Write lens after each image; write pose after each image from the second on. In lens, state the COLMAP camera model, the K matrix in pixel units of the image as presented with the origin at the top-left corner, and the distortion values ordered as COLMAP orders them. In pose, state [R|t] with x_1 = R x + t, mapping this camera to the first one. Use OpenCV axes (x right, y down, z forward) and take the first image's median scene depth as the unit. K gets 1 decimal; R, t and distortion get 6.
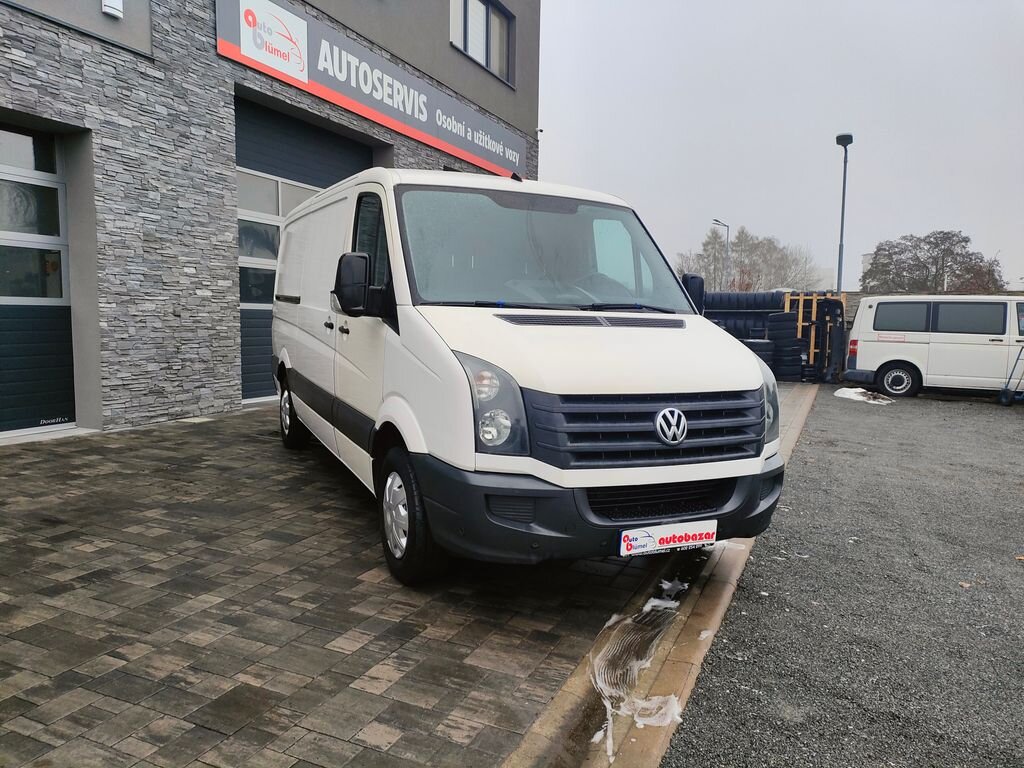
lens RADIAL K [[739.6, 0, 512.0], [0, 739.6, 384.0], [0, 0, 1]] dist [0.064545, -0.061610]
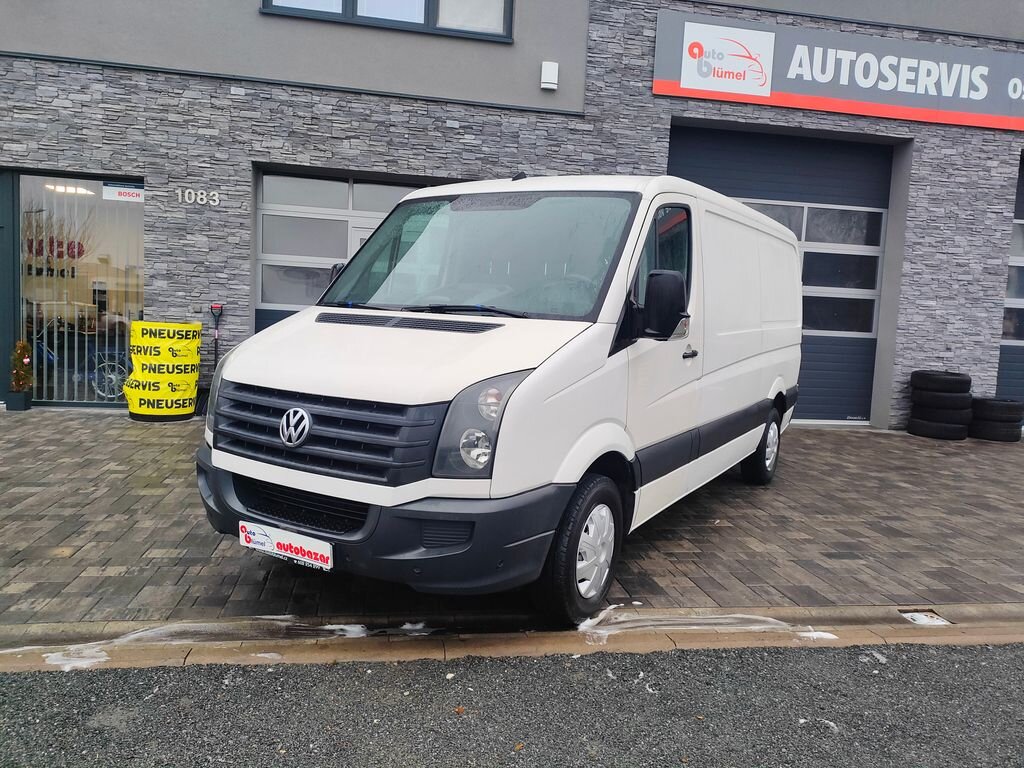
lens RADIAL K [[739.3, 0, 512.0], [0, 739.3, 384.0], [0, 0, 1]] dist [0.059179, -0.052783]
pose [[0.560331, 0.077531, -0.824632, 0.522278], [-0.113380, 0.993417, 0.016359, -0.020089], [0.820472, 0.084330, 0.565432, 0.315589]]
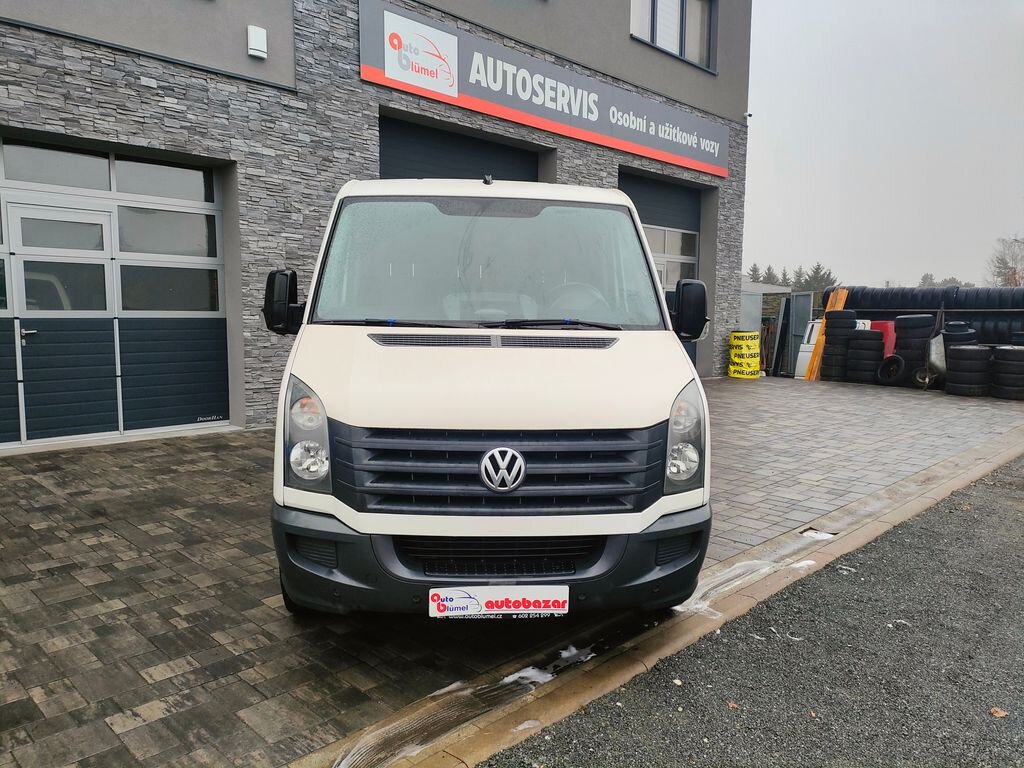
lens RADIAL K [[739.6, 0, 512.0], [0, 739.6, 384.0], [0, 0, 1]] dist [0.064545, -0.061610]
pose [[0.936977, 0.022953, -0.348635, 0.235844], [-0.023103, 0.999726, 0.003727, -0.019765], [0.348625, 0.004563, 0.937251, 0.099101]]
